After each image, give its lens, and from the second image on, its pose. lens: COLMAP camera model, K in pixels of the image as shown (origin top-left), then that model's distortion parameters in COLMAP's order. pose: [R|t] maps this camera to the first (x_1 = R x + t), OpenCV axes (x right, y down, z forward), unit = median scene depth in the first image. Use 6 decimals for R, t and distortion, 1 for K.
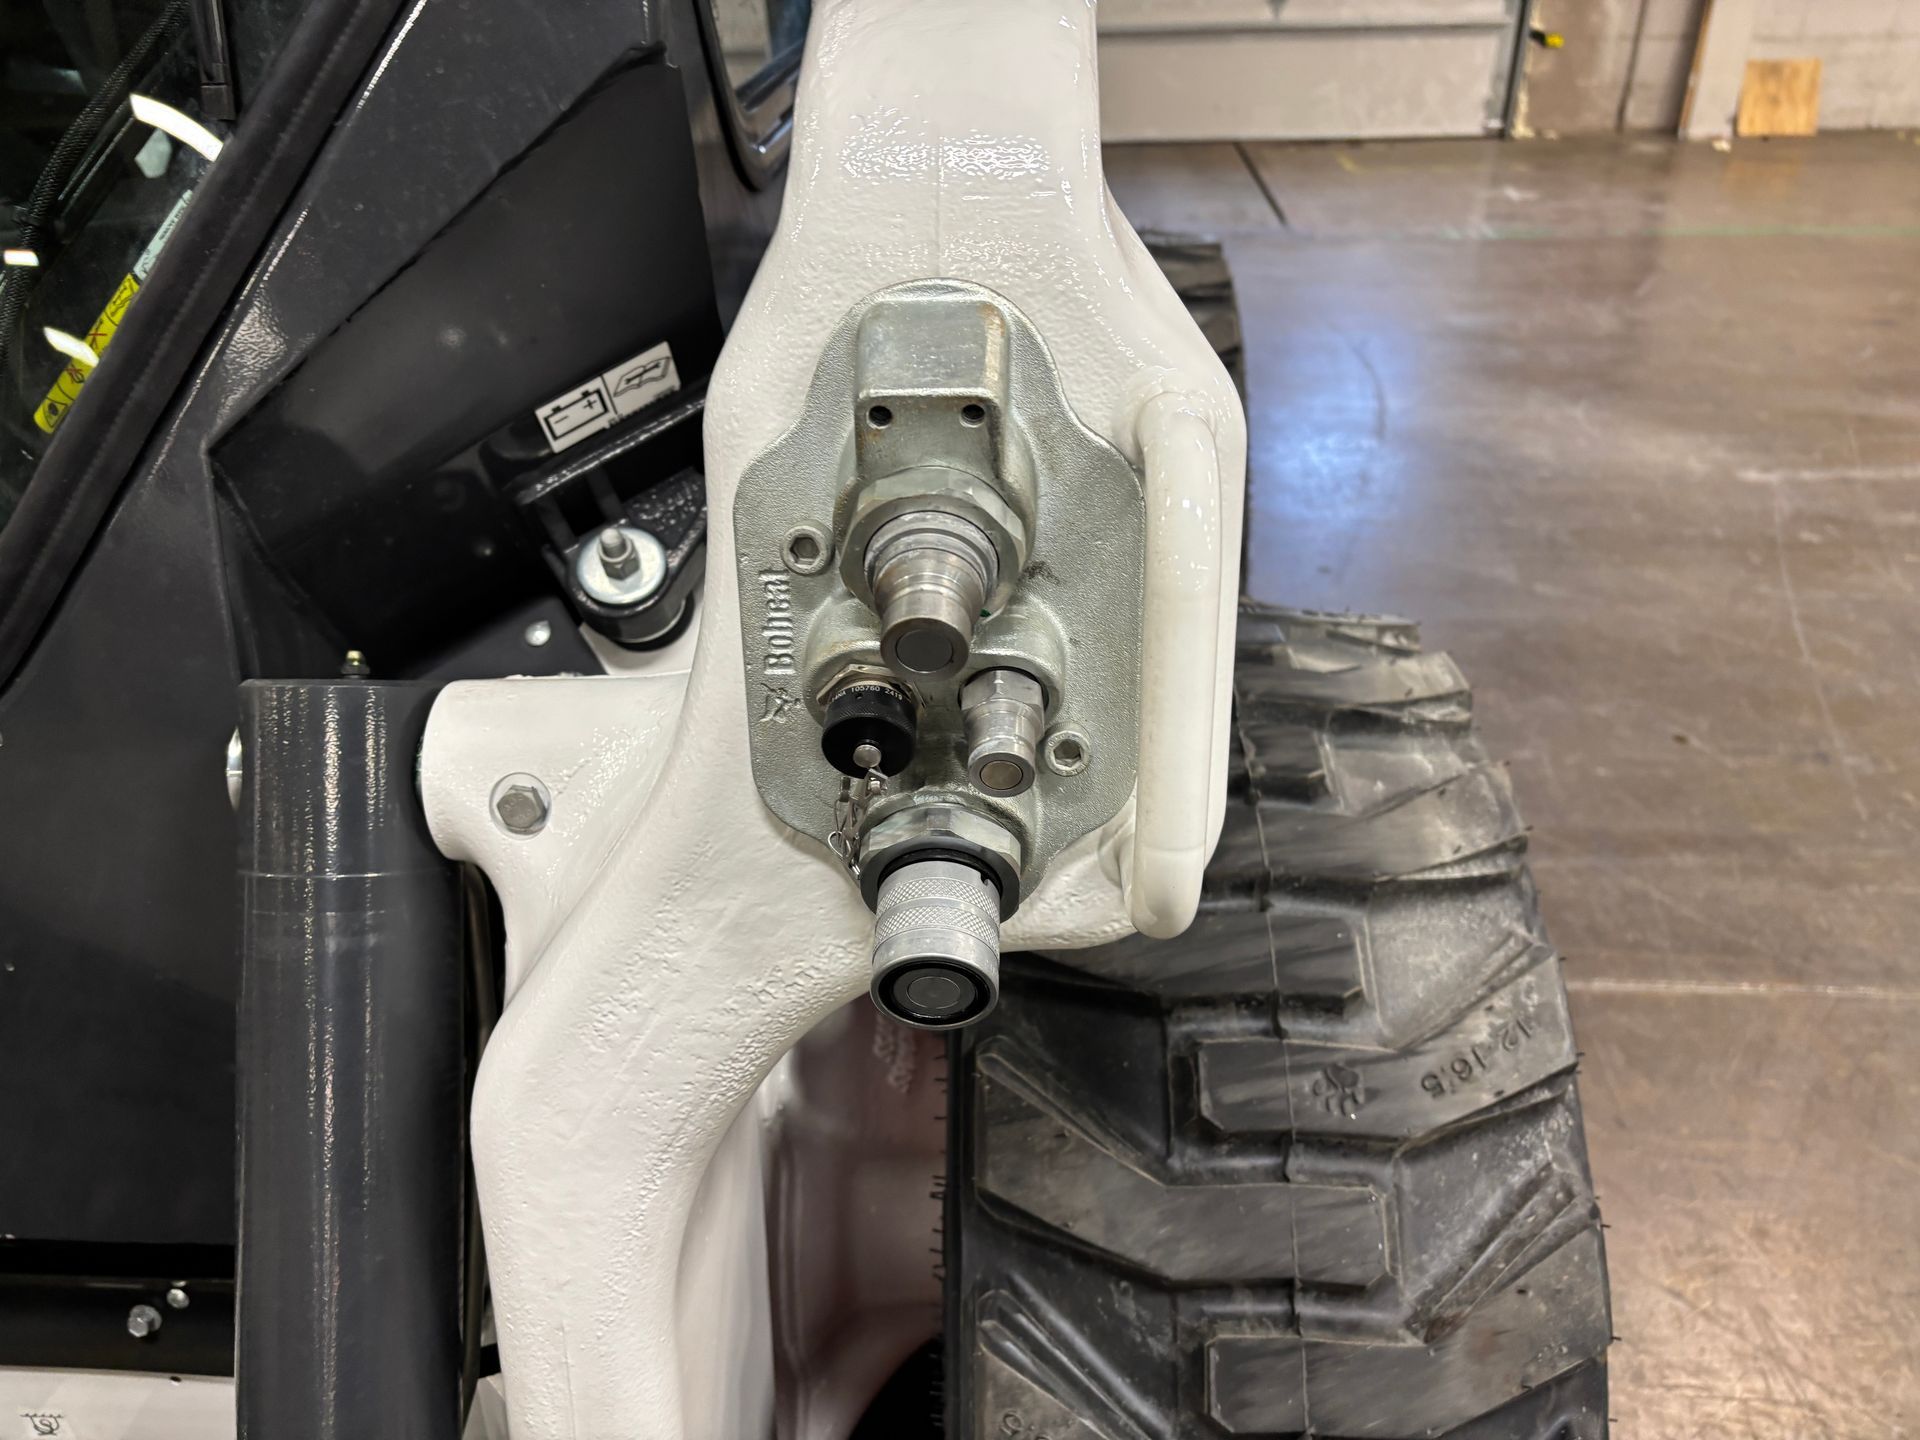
lens RADIAL K [[1448.5, 0, 953.7], [0, 1448.5, 729.5], [0, 0, 1]] dist [0.054968, -0.054474]
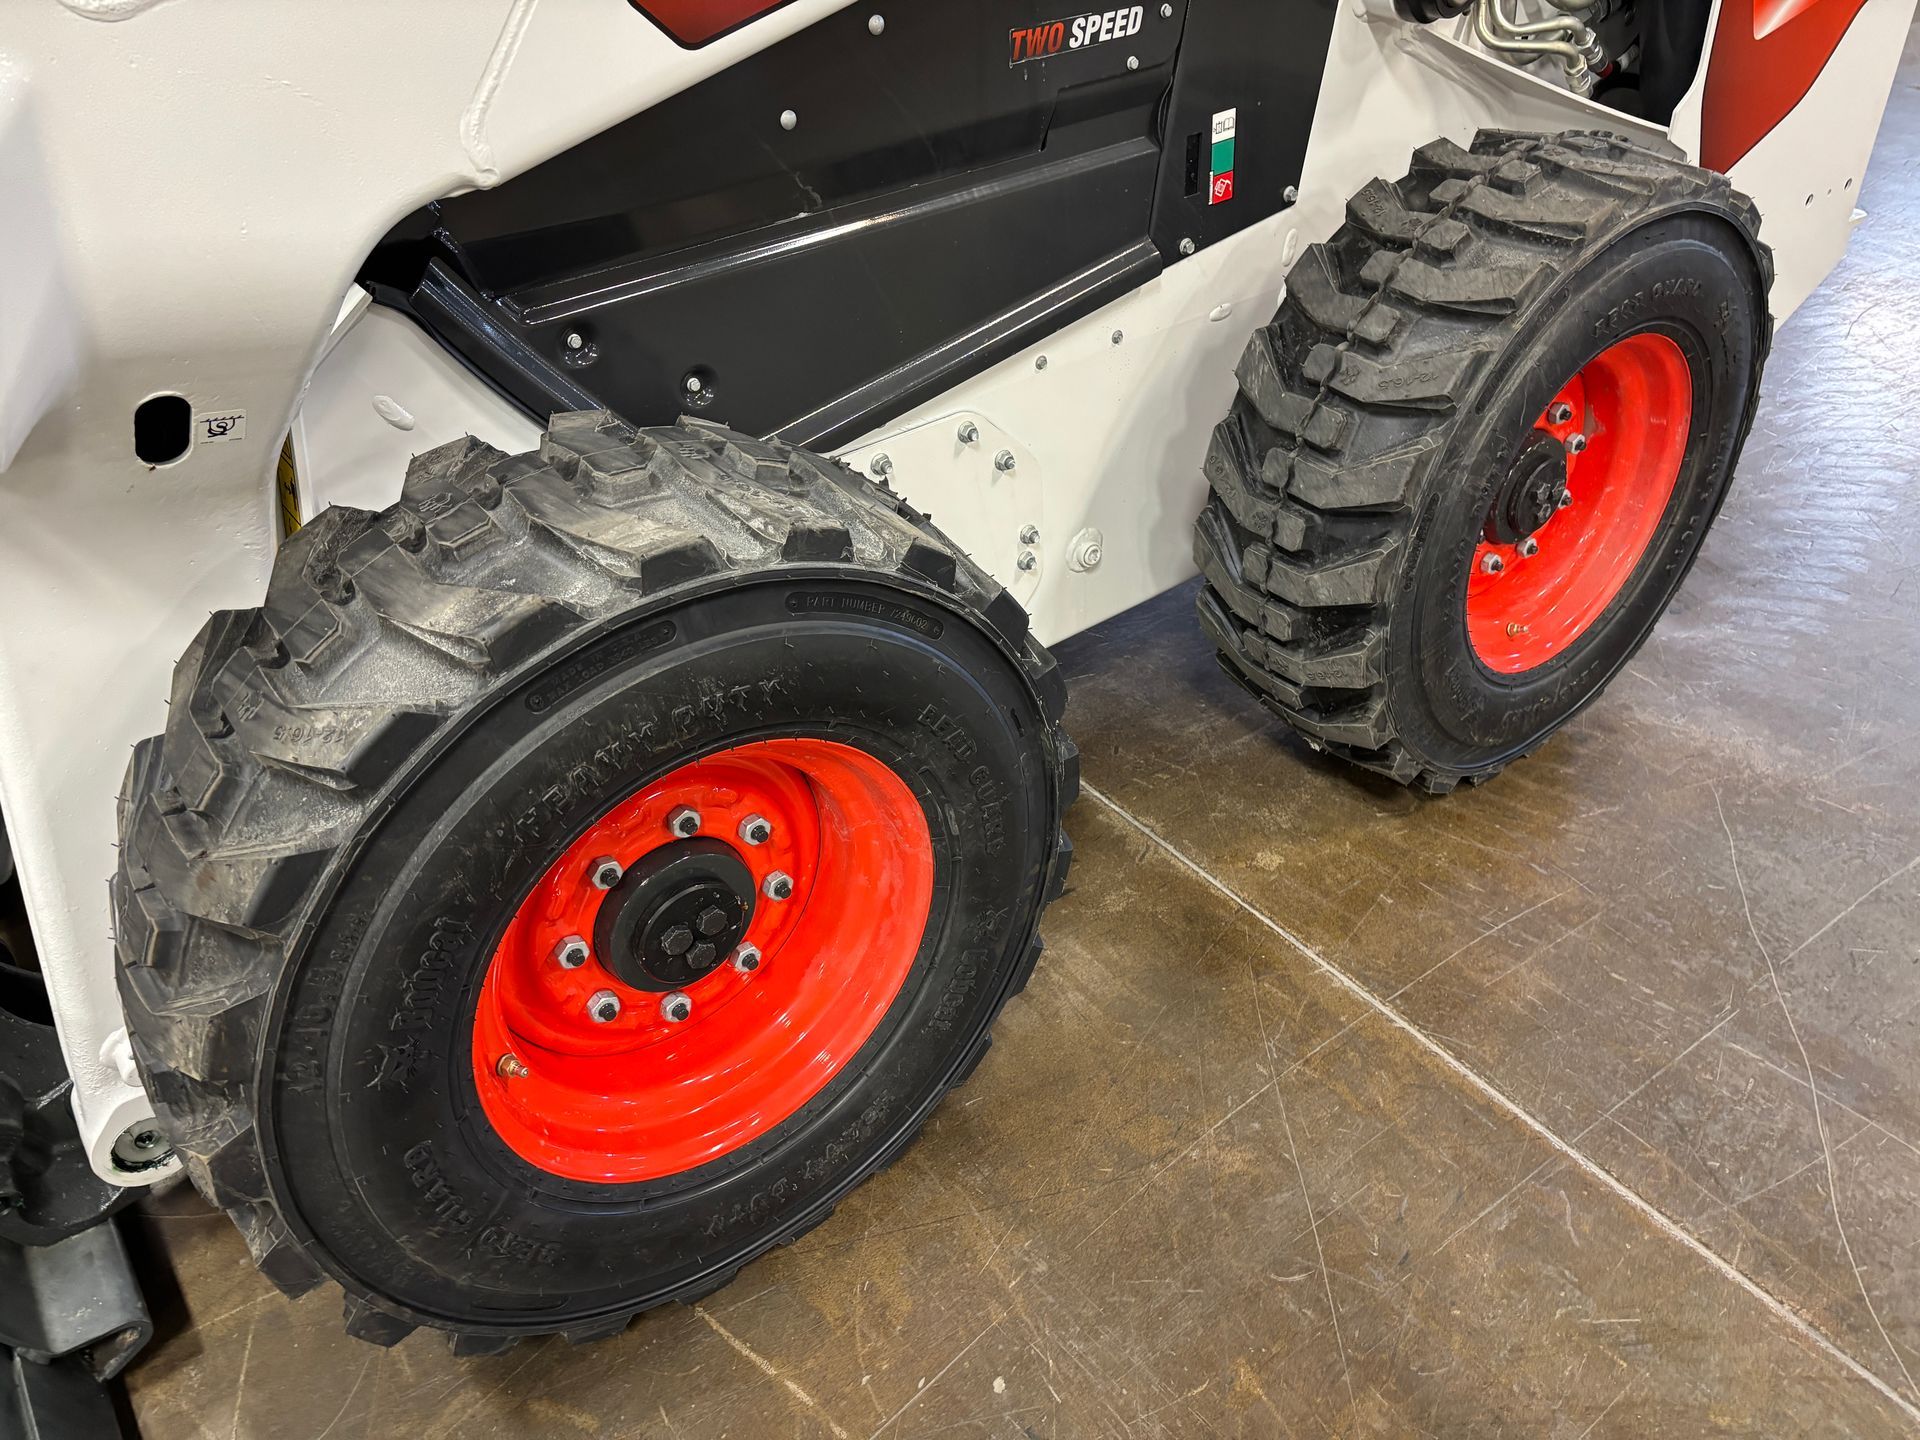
lens RADIAL K [[1448.5, 0, 959.5], [0, 1448.5, 723.3], [0, 0, 1]] dist [0.054968, -0.054474]
pose [[0.640075, 0.443717, -0.627231, 0.195635], [-0.352760, 0.894963, 0.273133, -0.047525], [0.682543, 0.046437, 0.729369, 0.045460]]
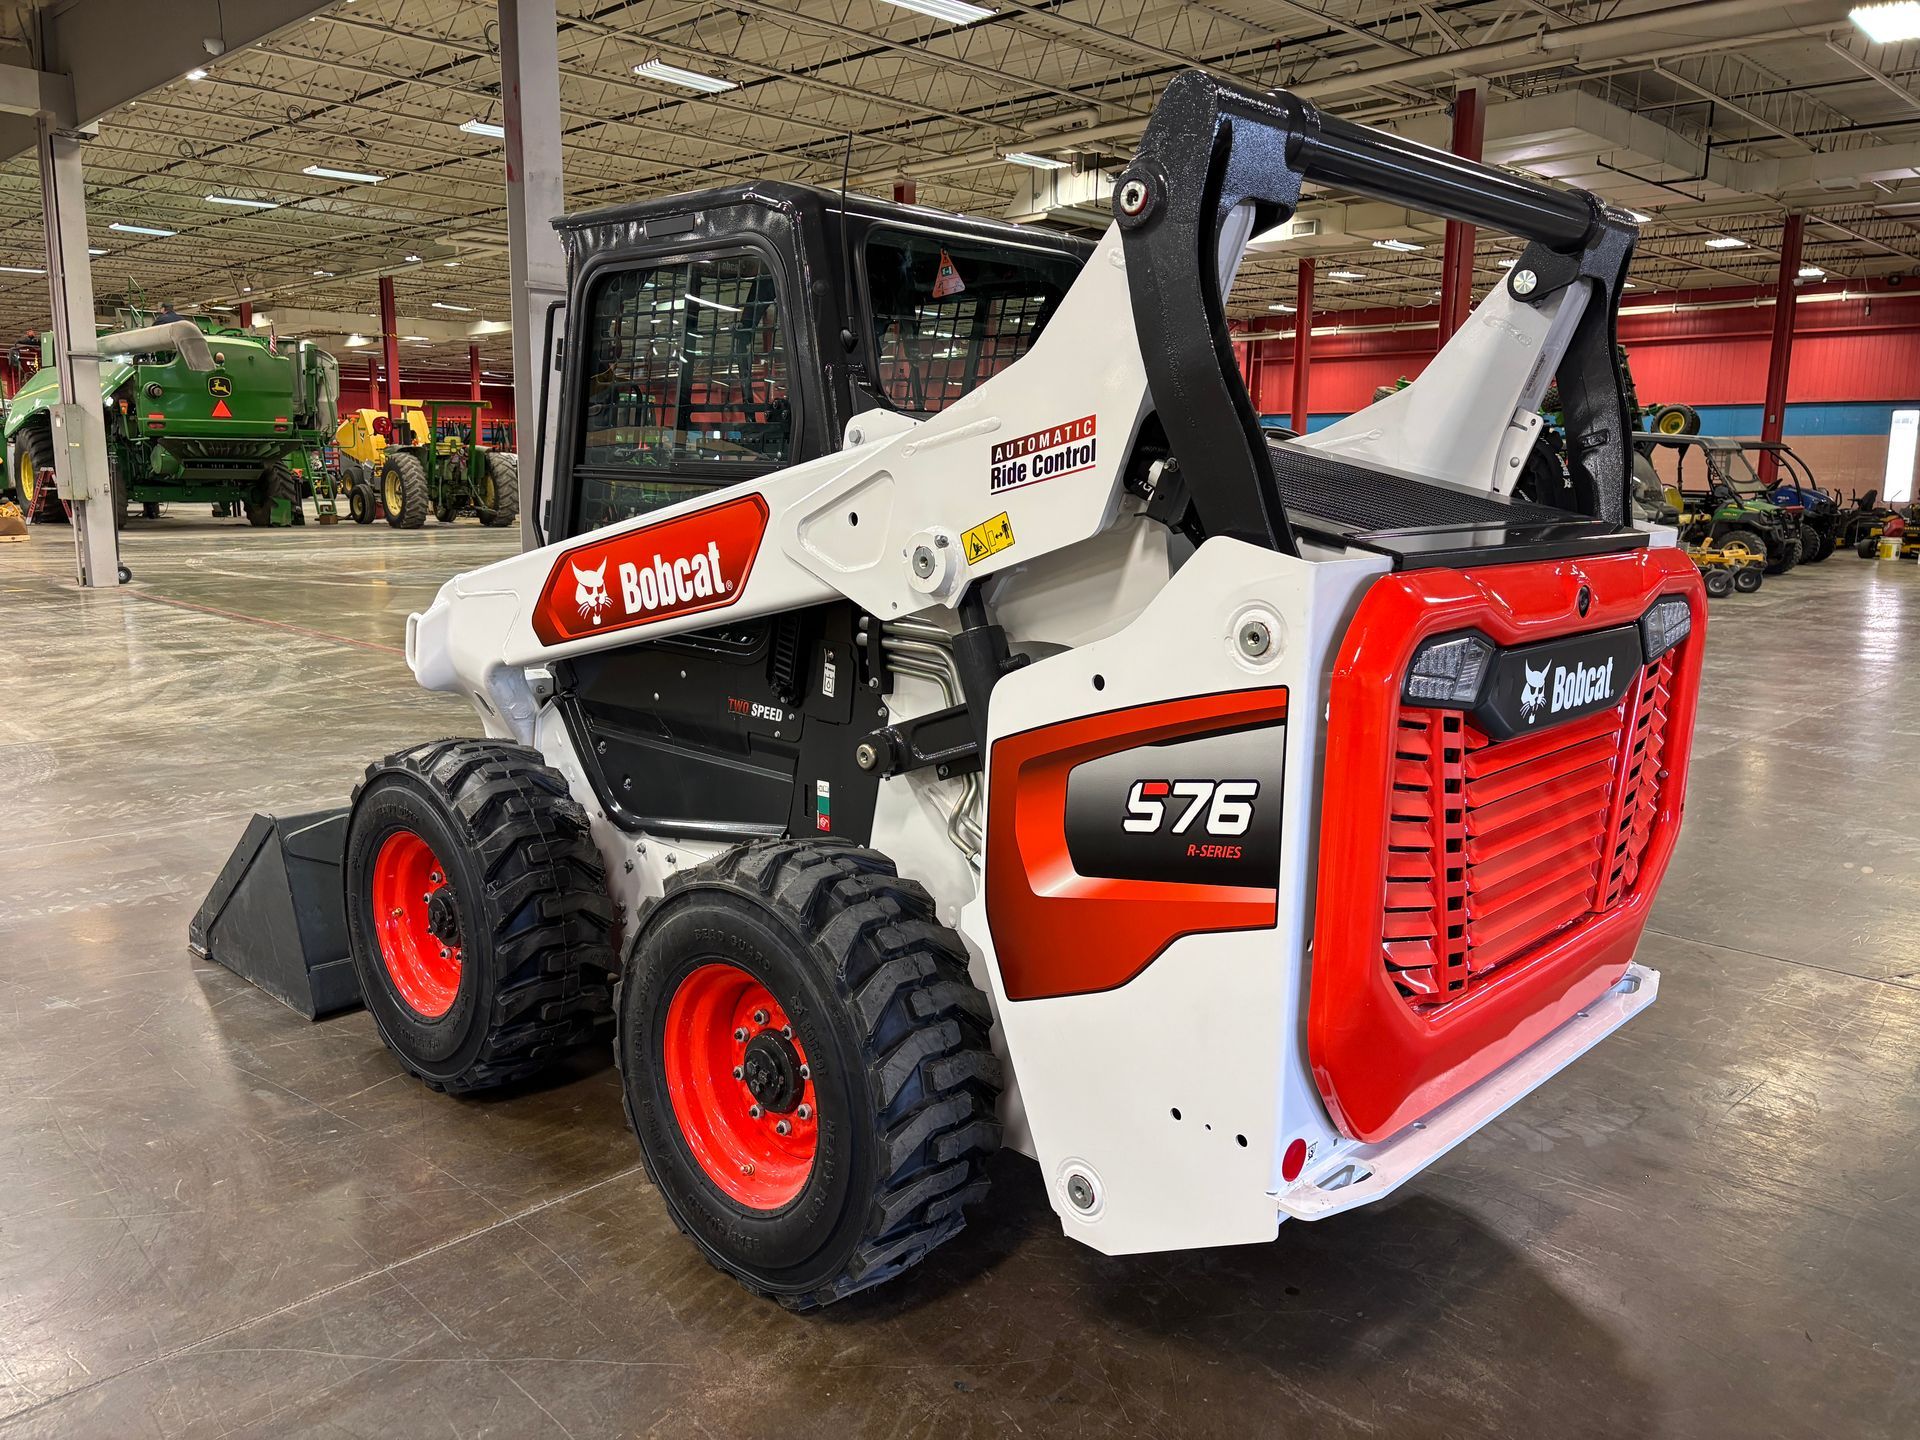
lens RADIAL K [[1448.5, 0, 974.5], [0, 1448.5, 683.9], [0, 0, 1]] dist [0.054968, -0.054474]
pose [[-0.657208, 0.129368, -0.742524, 0.337819], [-0.382795, 0.791352, 0.476687, -0.399411], [0.649266, 0.597516, -0.470561, 0.561179]]
